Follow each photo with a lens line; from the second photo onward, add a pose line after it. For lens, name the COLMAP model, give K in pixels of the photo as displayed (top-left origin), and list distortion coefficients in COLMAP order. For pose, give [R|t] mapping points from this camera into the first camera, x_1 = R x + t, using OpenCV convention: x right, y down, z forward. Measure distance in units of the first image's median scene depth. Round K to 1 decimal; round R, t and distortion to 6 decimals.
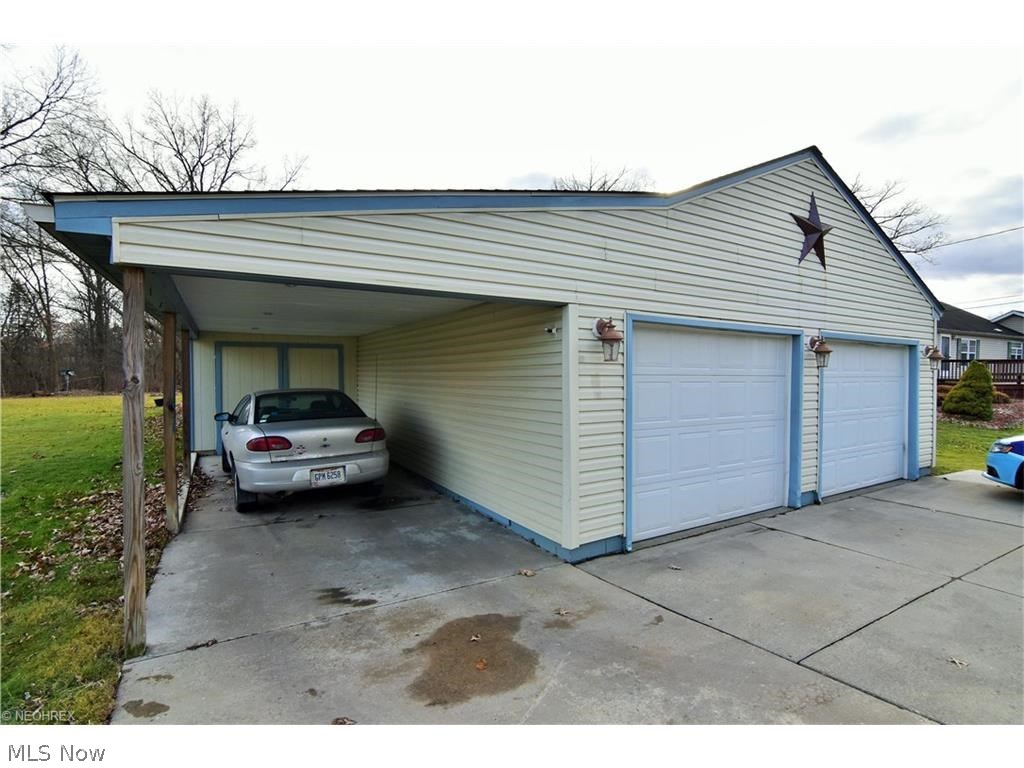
lens RADIAL K [[493.8, 0, 511.9], [0, 493.8, 382.1], [0, 0, 1]] dist [-0.016161, 0.002578]
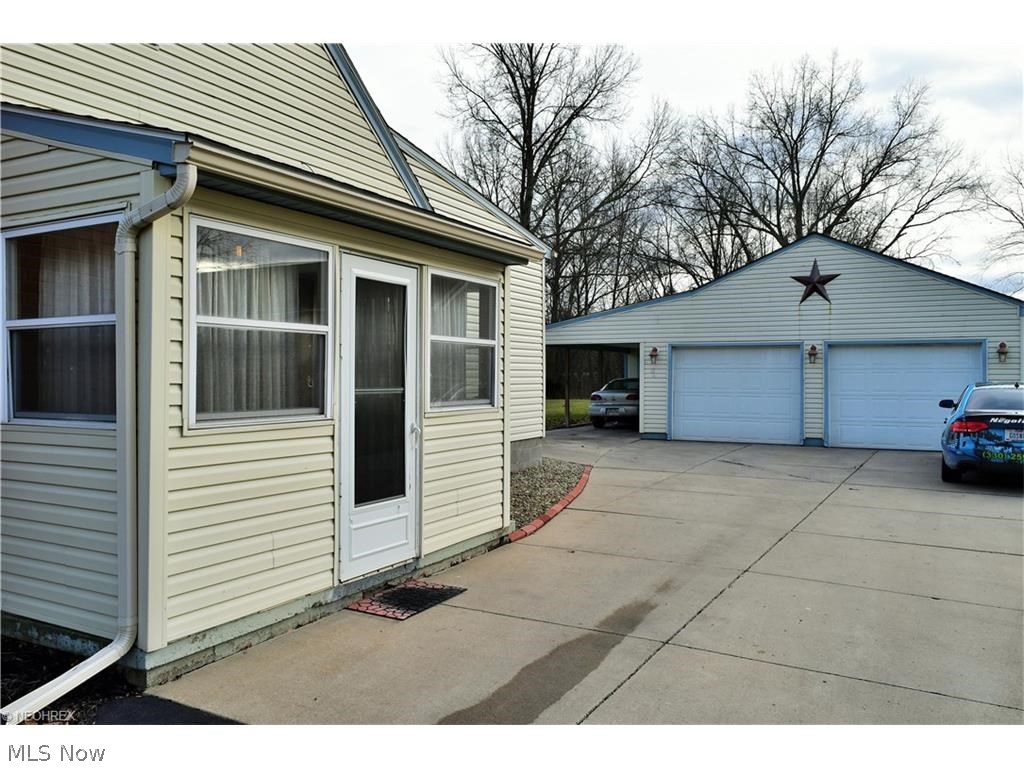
lens RADIAL K [[799.4, 0, 510.7], [0, 799.4, 383.6], [0, 0, 1]] dist [-0.000746, -0.000557]
pose [[0.512289, 0.004372, -0.858802, 2.721863], [-0.013758, 0.999900, -0.003116, 0.069311], [0.858703, 0.013412, 0.512298, -1.439168]]
